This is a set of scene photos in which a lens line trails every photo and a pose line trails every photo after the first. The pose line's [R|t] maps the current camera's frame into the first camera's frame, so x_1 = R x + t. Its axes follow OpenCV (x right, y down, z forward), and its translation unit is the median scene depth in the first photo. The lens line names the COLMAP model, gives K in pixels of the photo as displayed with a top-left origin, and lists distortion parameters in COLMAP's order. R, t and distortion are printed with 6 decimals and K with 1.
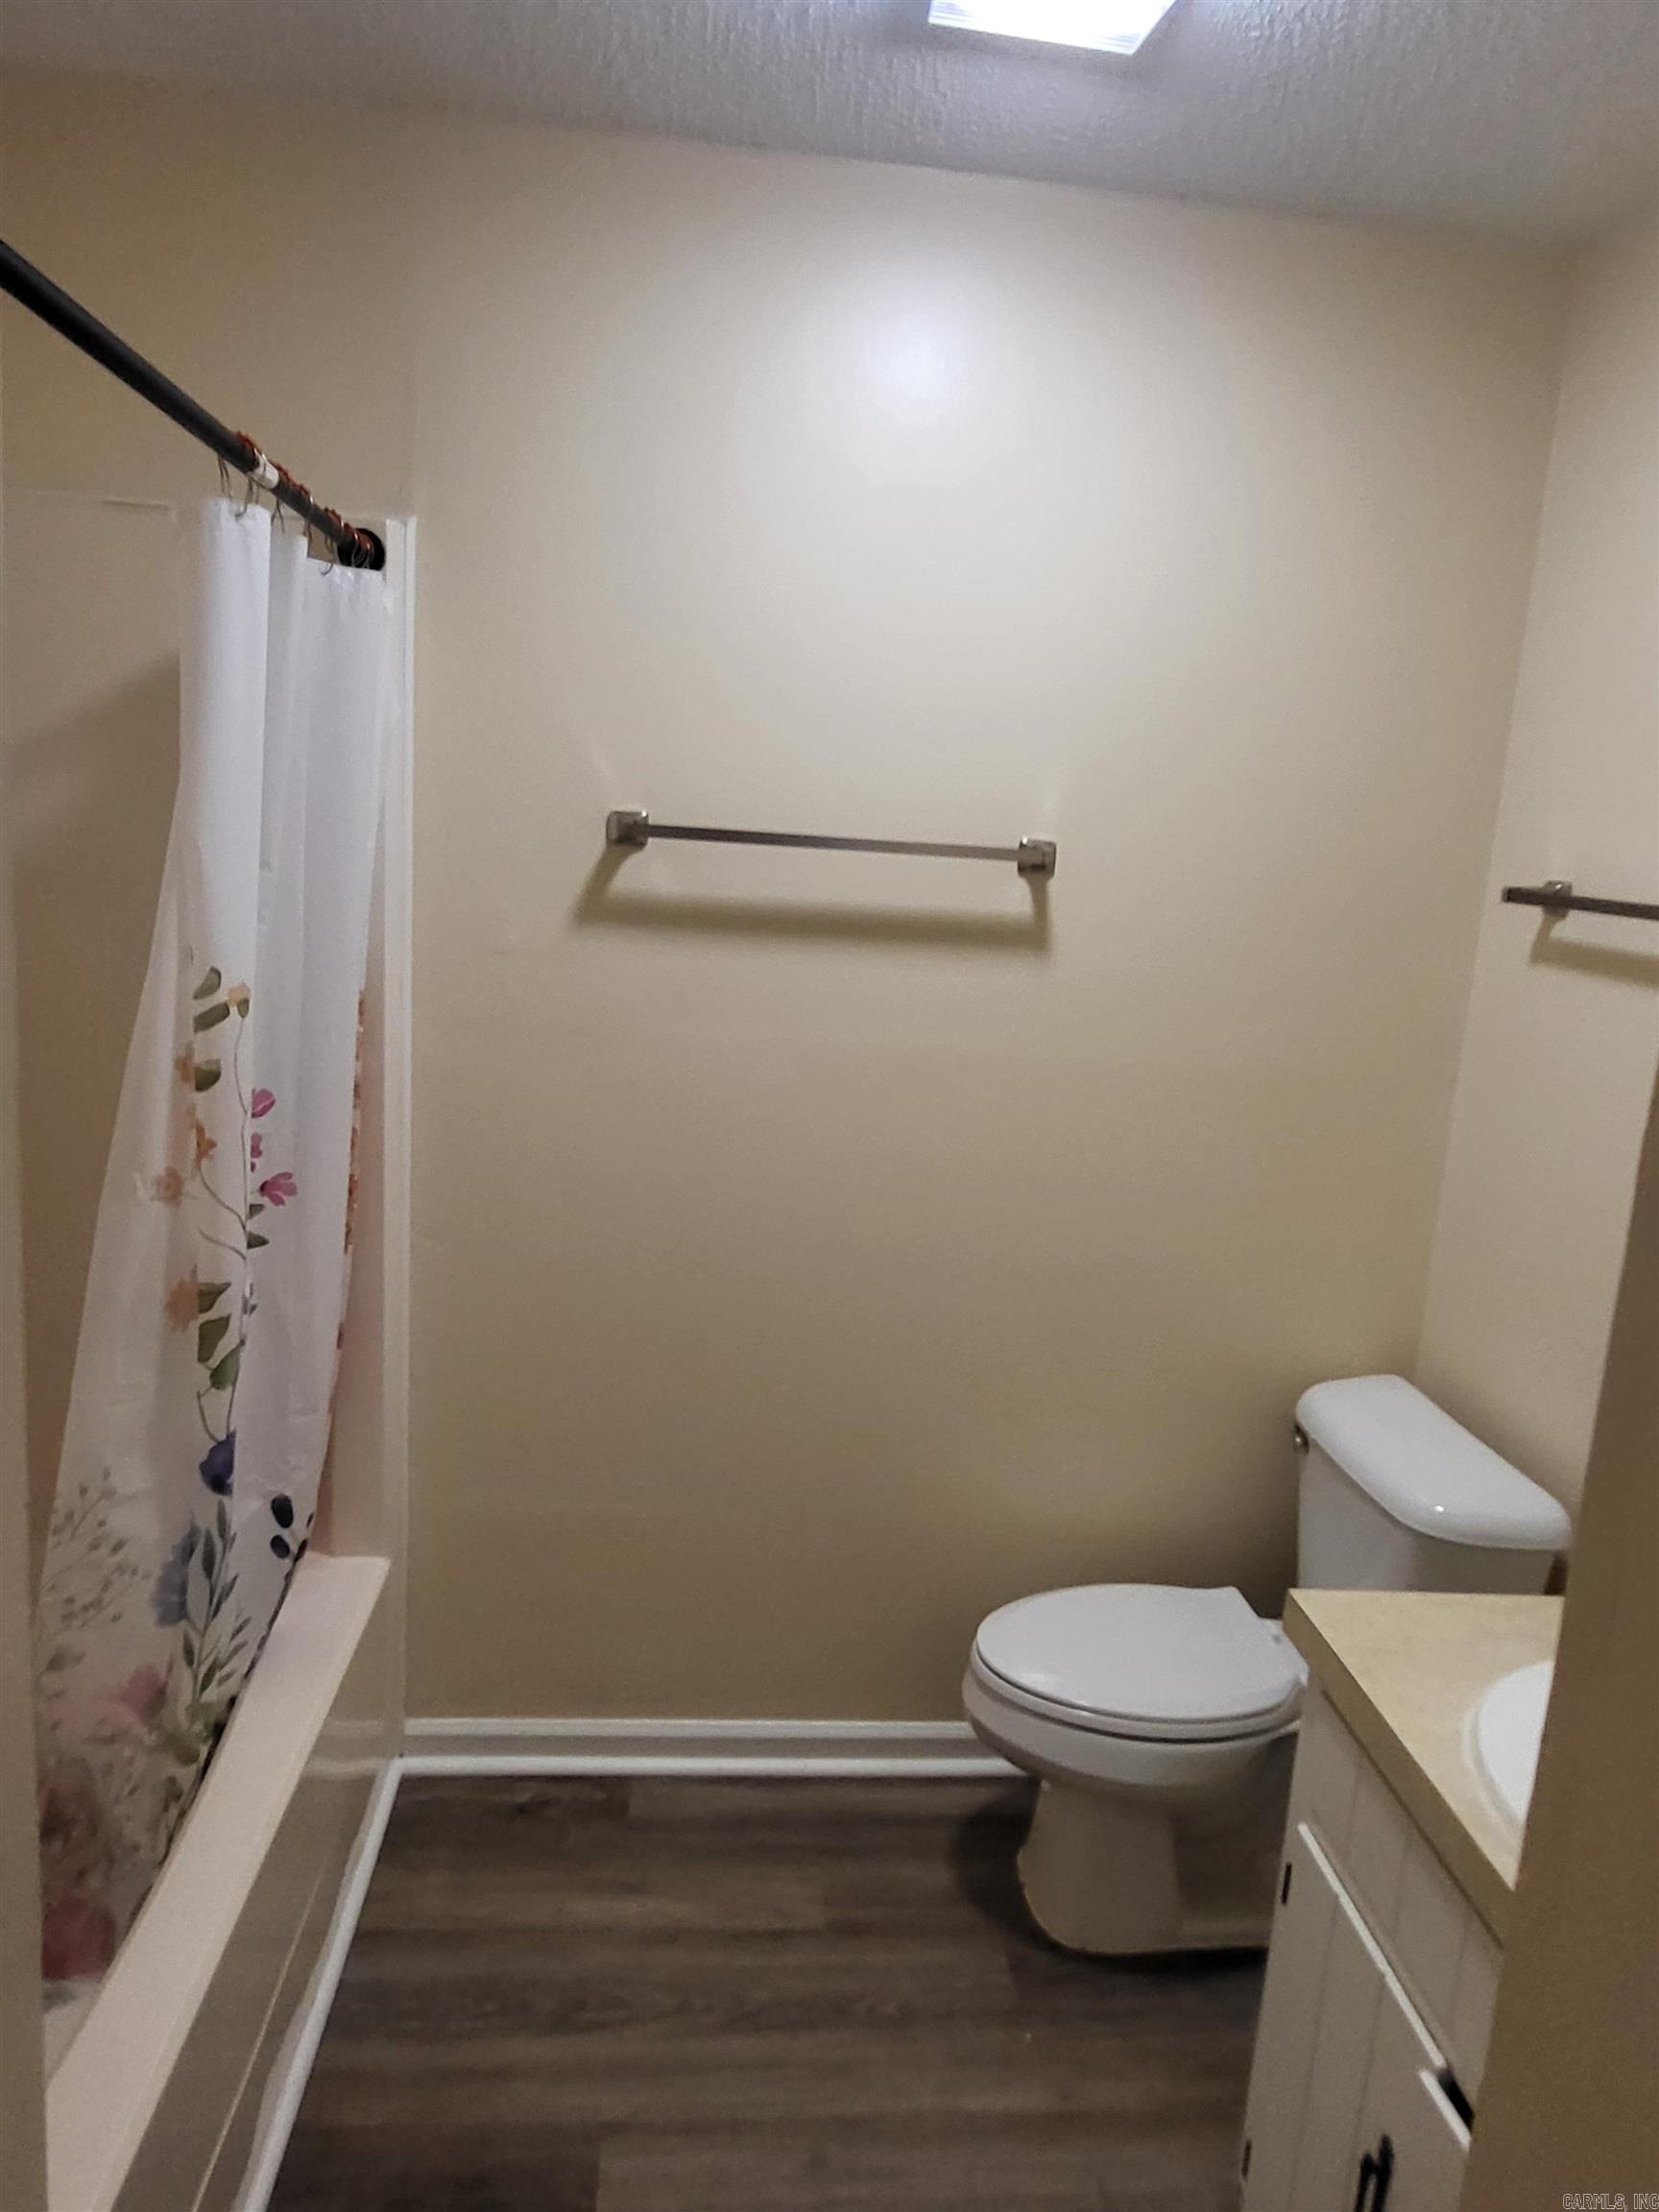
lens RADIAL K [[1425.8, 0, 828.9], [0, 1425.8, 1105.2], [0, 0, 1]] dist [0.022925, -0.005455]
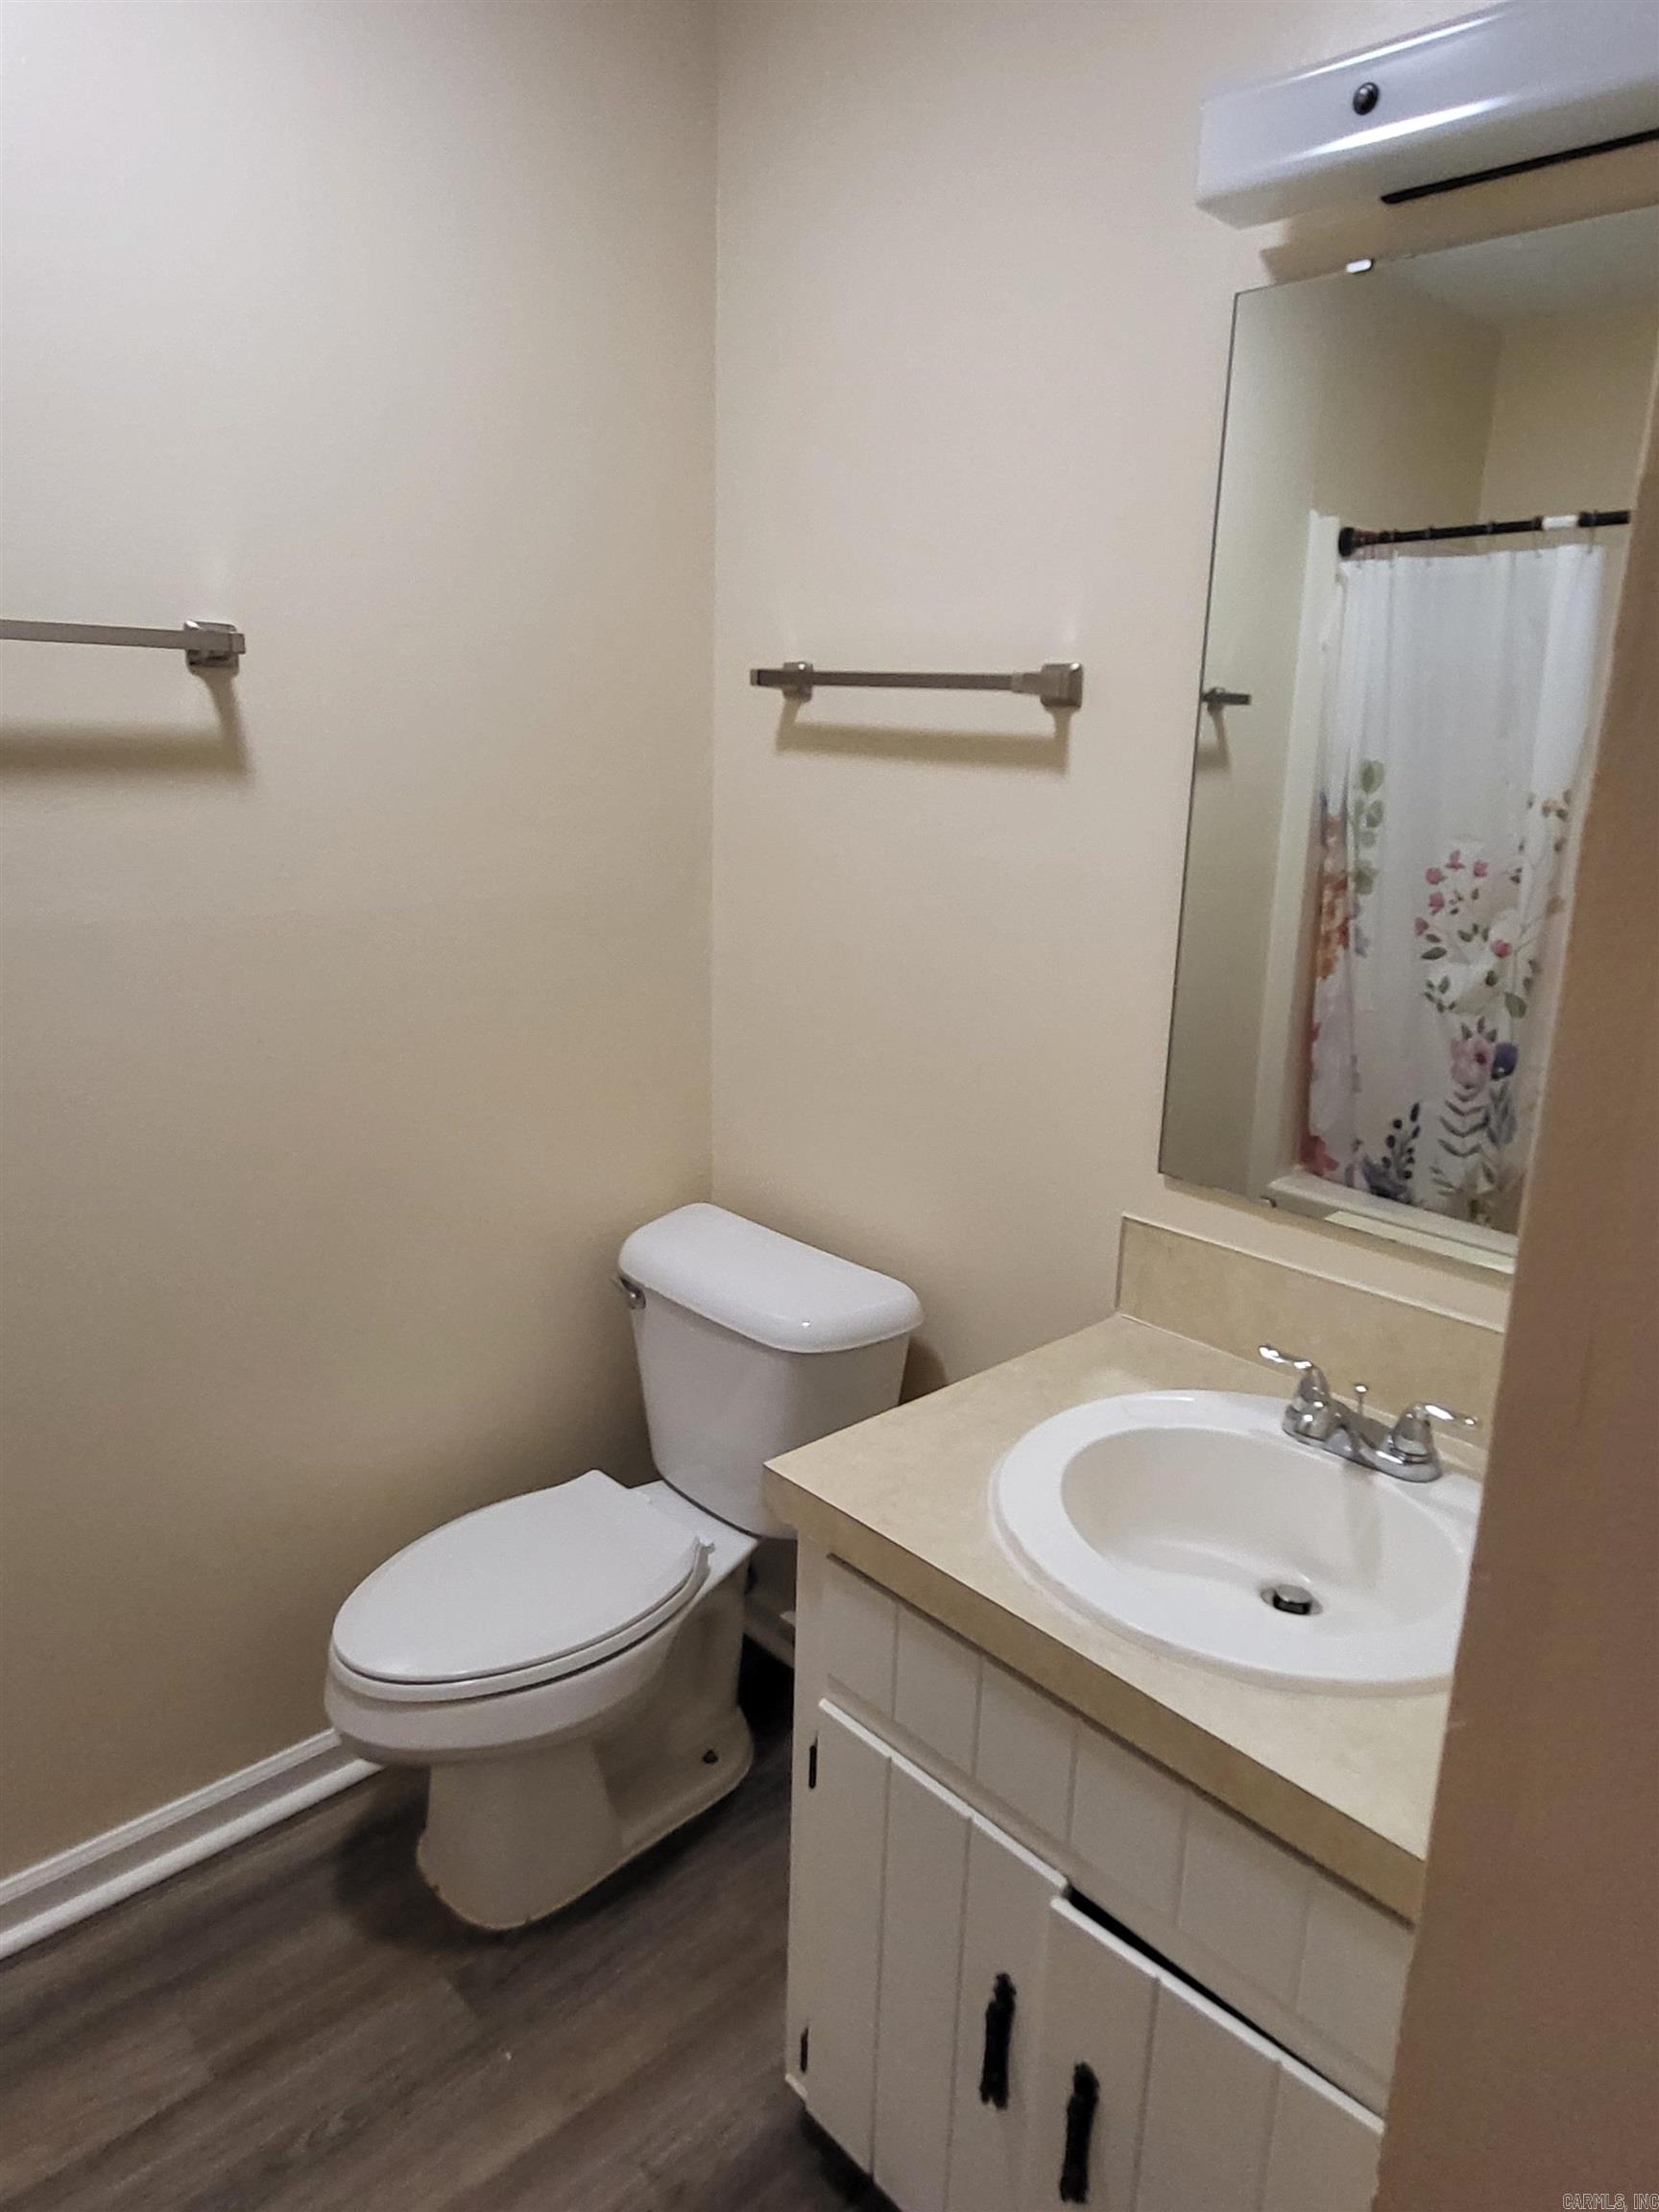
lens RADIAL K [[1425.8, 0, 831.2], [0, 1425.8, 1106.2], [0, 0, 1]] dist [0.022925, -0.005455]
pose [[0.789292, -0.202496, 0.579667, -0.084546], [0.145085, 0.978828, 0.144383, 0.000922], [-0.596631, -0.029860, 0.801960, 0.202117]]
